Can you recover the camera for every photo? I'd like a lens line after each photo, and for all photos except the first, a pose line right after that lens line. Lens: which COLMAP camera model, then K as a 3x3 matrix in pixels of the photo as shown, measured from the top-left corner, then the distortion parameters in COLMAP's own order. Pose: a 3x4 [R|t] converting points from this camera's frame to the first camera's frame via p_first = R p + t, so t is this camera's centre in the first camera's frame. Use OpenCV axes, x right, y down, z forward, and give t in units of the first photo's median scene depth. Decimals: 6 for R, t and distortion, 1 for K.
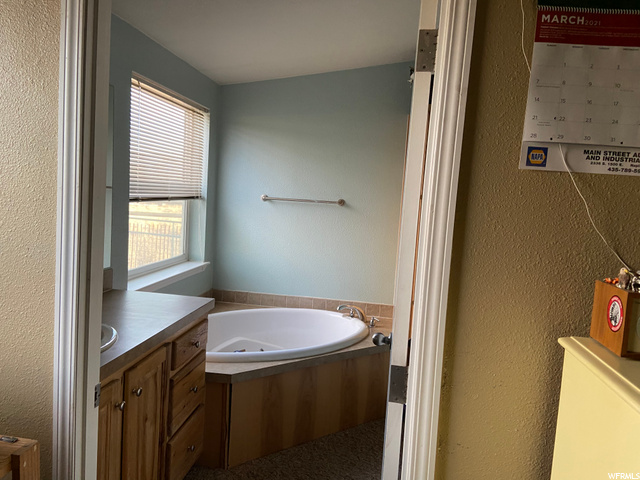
lens RADIAL K [[494.5, 0, 319.7], [0, 494.5, 236.7], [0, 0, 1]] dist [0.015872, -0.007036]
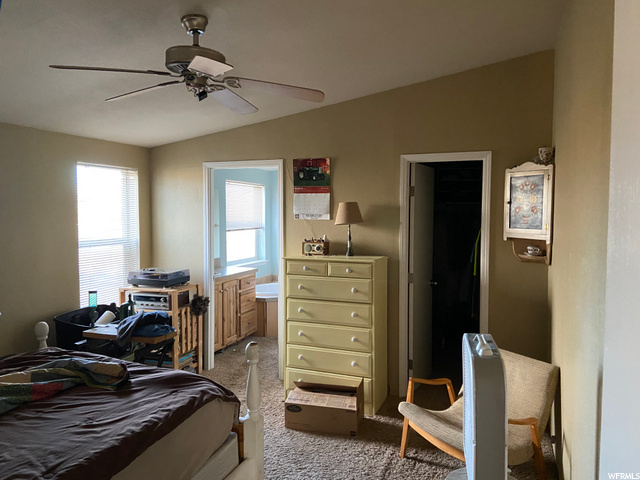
lens RADIAL K [[494.5, 0, 319.8], [0, 494.5, 241.0], [0, 0, 1]] dist [0.015872, -0.007036]
pose [[0.974537, -0.052448, -0.218008, 0.723438], [0.043534, 0.998016, -0.045494, 0.129436], [0.219962, 0.034845, 0.974886, -1.548691]]
